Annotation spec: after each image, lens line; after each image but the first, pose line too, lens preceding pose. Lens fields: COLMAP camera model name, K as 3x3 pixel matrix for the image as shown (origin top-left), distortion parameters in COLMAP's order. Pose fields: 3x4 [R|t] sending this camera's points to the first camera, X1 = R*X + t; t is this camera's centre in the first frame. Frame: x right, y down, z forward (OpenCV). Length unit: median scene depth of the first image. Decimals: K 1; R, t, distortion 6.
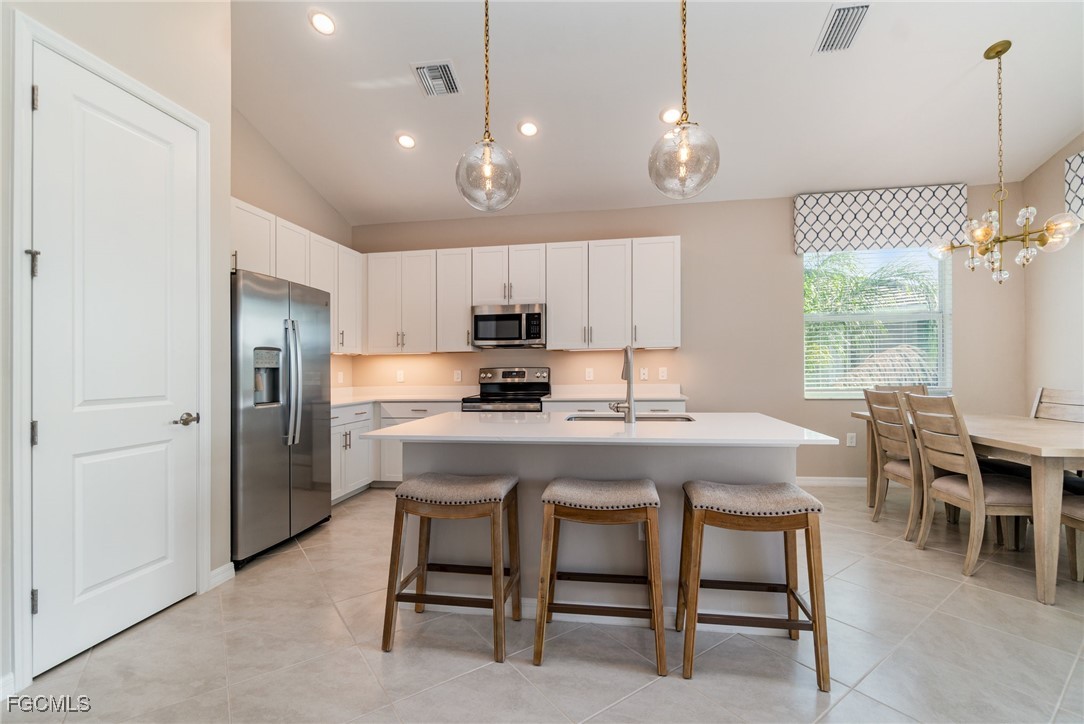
lens RADIAL K [[472.6, 0, 542.0], [0, 472.6, 362.0], [0, 0, 1]] dist [0.000179, 0.000001]
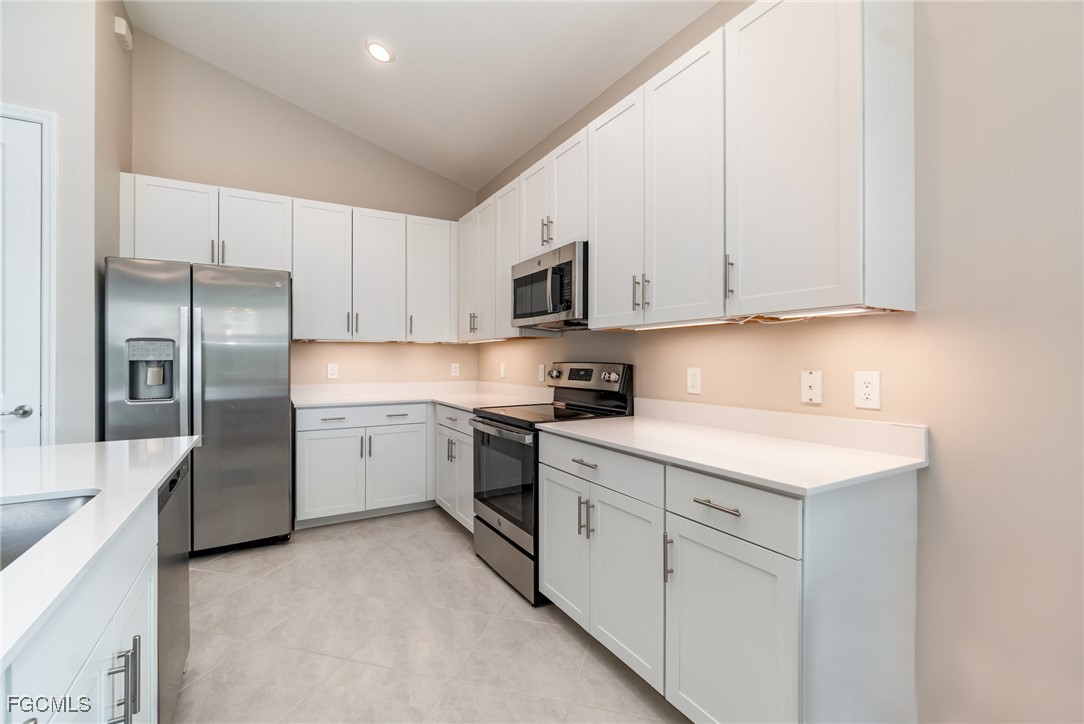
lens RADIAL K [[471.7, 0, 542.6], [0, 471.7, 349.4], [0, 0, 1]] dist [0.000000, -0.000030]
pose [[0.639471, -0.000866, -0.768814, 0.386258], [0.002156, 0.999997, 0.000667, -0.005461], [0.768812, -0.002084, 0.639472, 0.635243]]
